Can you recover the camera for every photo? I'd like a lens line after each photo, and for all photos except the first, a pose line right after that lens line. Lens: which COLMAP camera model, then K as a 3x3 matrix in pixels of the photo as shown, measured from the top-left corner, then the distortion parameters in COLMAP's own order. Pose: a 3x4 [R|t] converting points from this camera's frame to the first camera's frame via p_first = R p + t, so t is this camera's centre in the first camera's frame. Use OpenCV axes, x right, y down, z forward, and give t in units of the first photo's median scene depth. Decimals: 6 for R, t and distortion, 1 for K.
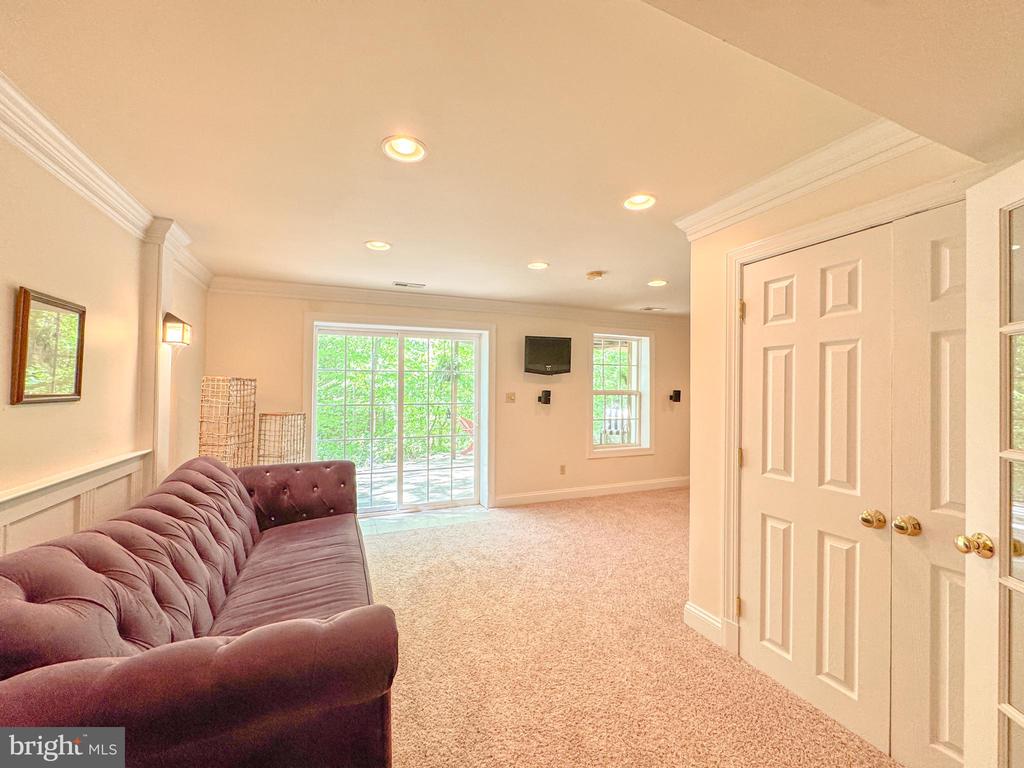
lens RADIAL K [[408.5, 0, 511.2], [0, 408.5, 383.4], [0, 0, 1]] dist [-0.002508, 0.000111]
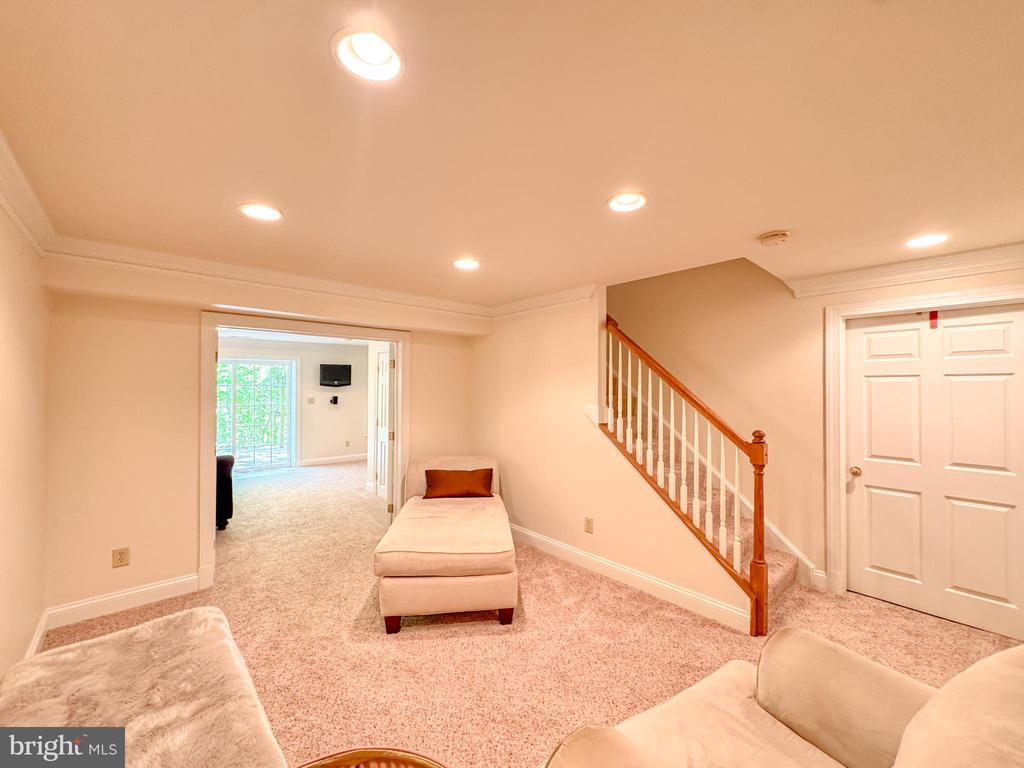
lens RADIAL K [[408.5, 0, 511.2], [0, 408.5, 383.4], [0, 0, 1]] dist [-0.002508, 0.000111]
pose [[0.944693, -0.008071, 0.327857, 0.219819], [0.006257, 0.999959, 0.006588, -0.041444], [-0.327897, -0.004172, 0.944704, -0.814019]]
